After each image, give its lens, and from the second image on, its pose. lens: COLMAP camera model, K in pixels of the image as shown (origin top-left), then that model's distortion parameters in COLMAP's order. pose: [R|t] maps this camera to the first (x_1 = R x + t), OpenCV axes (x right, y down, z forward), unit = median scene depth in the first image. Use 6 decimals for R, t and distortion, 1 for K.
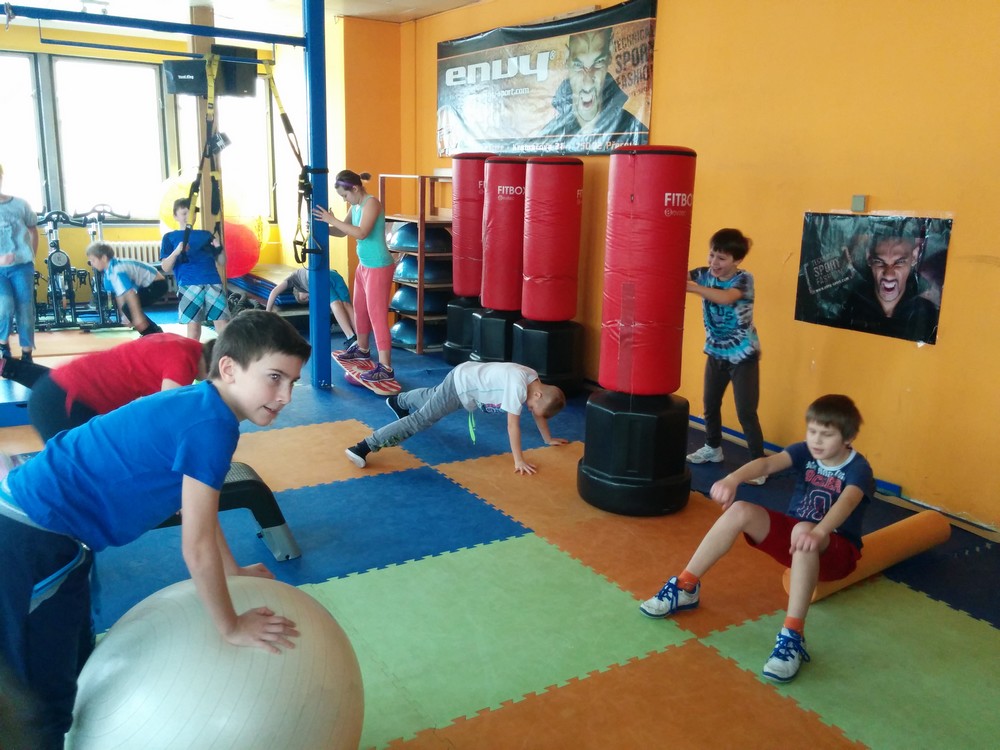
lens RADIAL K [[868.3, 0, 505.3], [0, 868.3, 373.5], [0, 0, 1]] dist [0.086541, -0.107912]
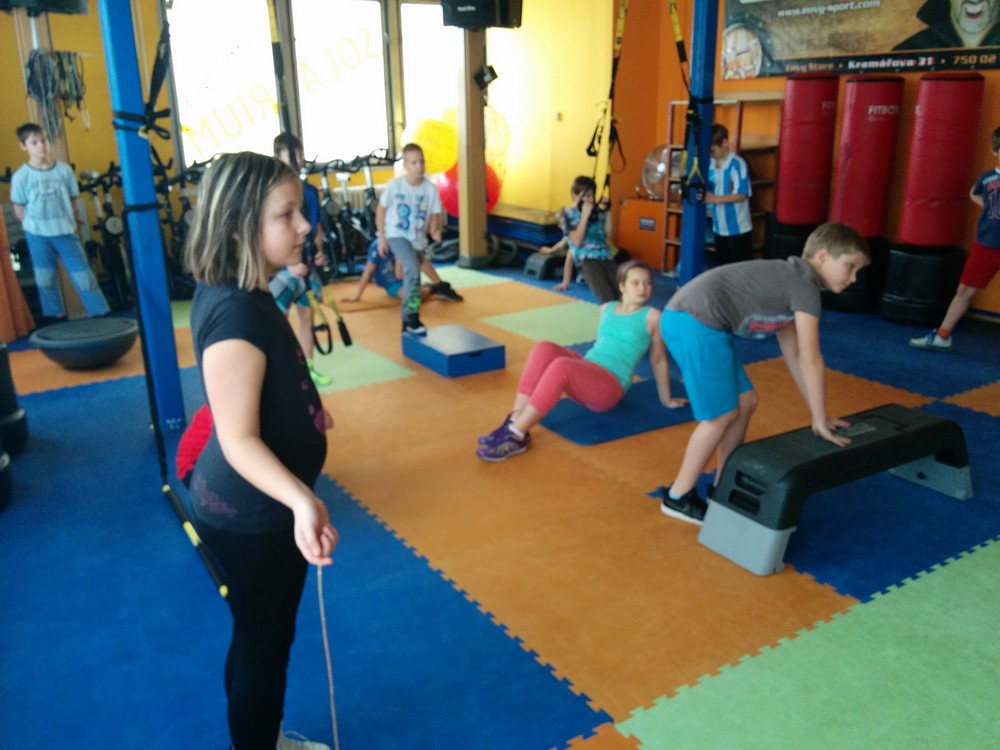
lens RADIAL K [[874.1, 0, 503.5], [0, 874.1, 376.2], [0, 0, 1]] dist [0.092215, -0.130296]
pose [[0.998945, -0.045720, 0.004293, -0.462281], [0.045218, 0.995646, 0.081517, -0.019001], [-0.008002, -0.081237, 0.996663, 0.008186]]
